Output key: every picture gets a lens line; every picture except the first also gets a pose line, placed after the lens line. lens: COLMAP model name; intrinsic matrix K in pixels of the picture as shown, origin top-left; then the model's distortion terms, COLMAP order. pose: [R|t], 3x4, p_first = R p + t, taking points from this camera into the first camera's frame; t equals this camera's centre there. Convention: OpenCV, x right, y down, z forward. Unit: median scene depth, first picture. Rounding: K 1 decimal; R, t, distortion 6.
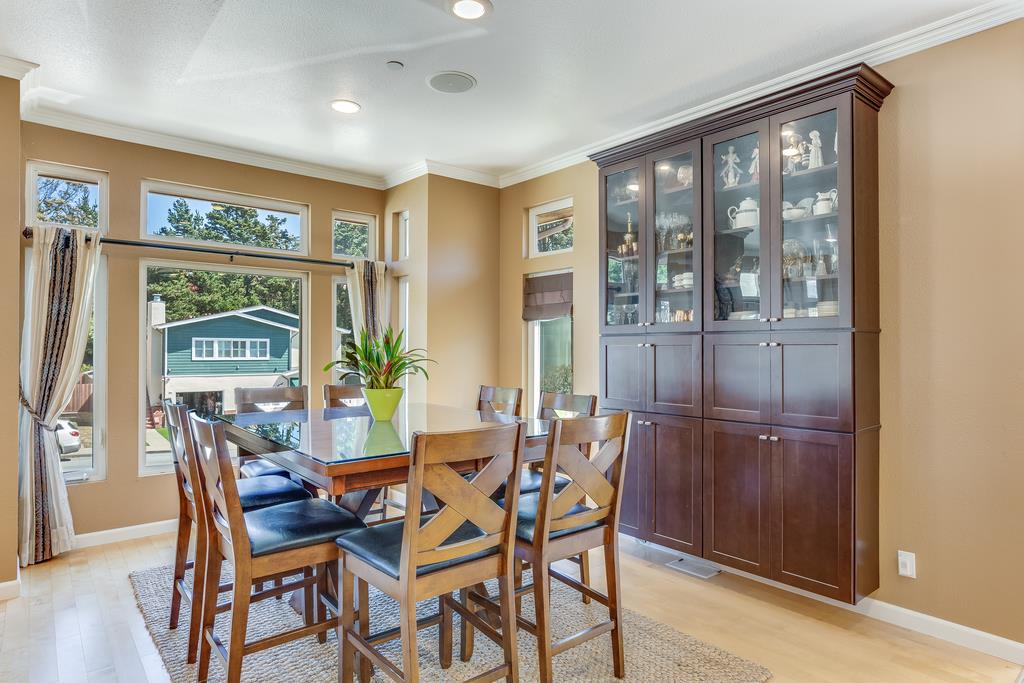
lens RADIAL K [[592.5, 0, 517.2], [0, 592.5, 343.4], [0, 0, 1]] dist [-0.004268, 0.001089]
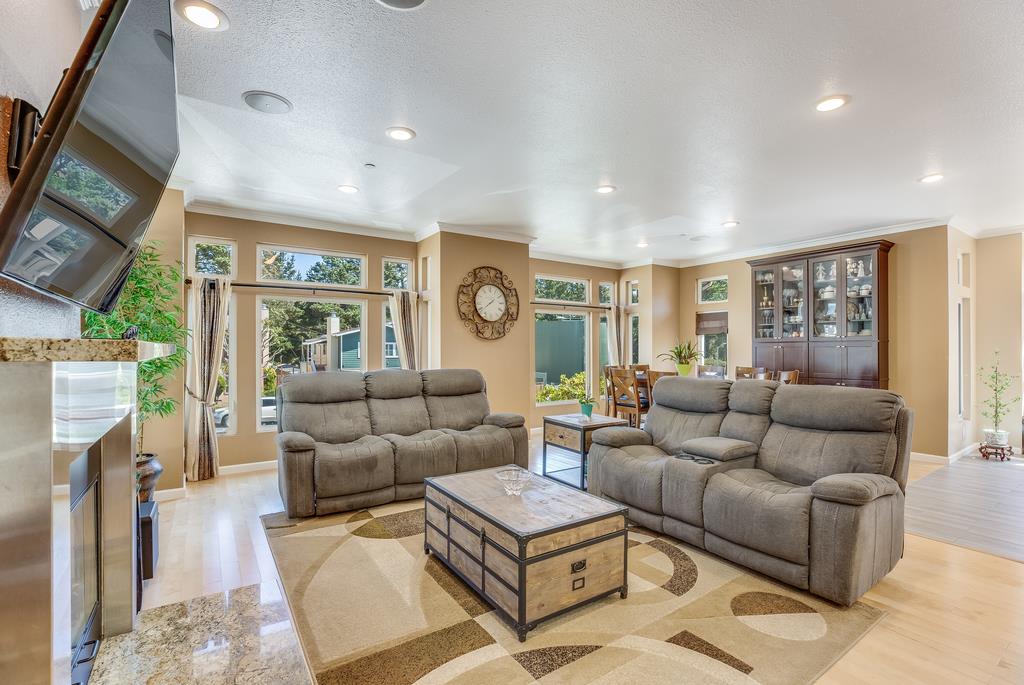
lens RADIAL K [[466.0, 0, 505.5], [0, 466.0, 346.8], [0, 0, 1]] dist [-0.034196, 0.004781]
pose [[0.992656, -0.002519, -0.120941, -0.470781], [0.002973, 0.999989, 0.003571, -0.005833], [0.120931, -0.003904, 0.992653, -0.684664]]
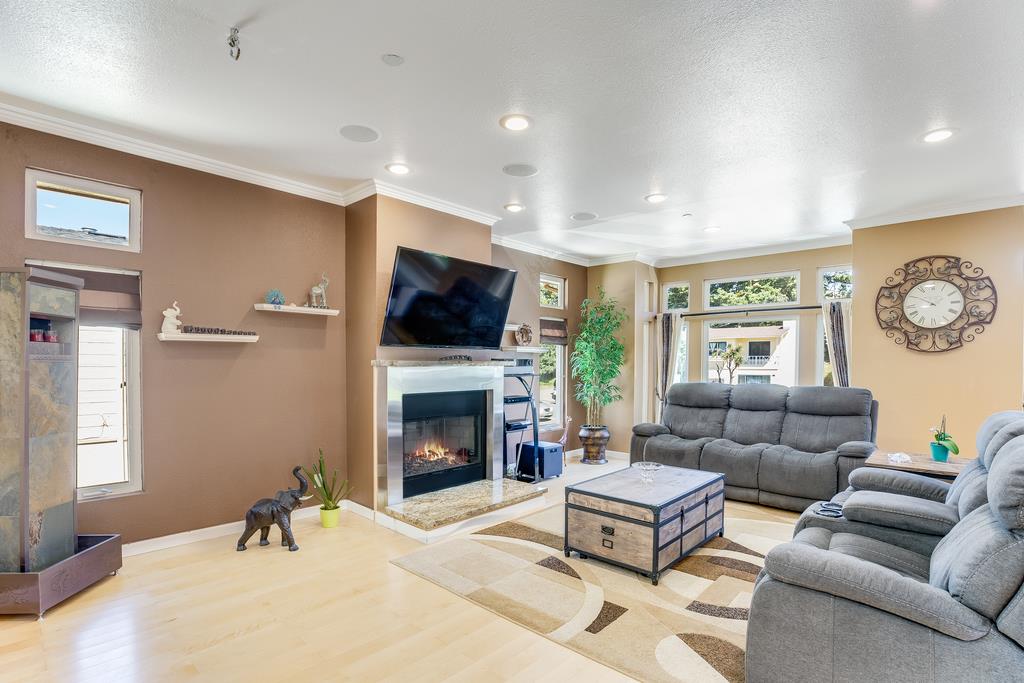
lens RADIAL K [[482.2, 0, 520.4], [0, 482.2, 372.5], [0, 0, 1]] dist [-0.037520, 0.002230]
pose [[0.136659, 0.017017, -0.990472, 0.180916], [0.007365, 0.999807, 0.018194, -0.003374], [0.990591, -0.009781, 0.136508, -0.401344]]
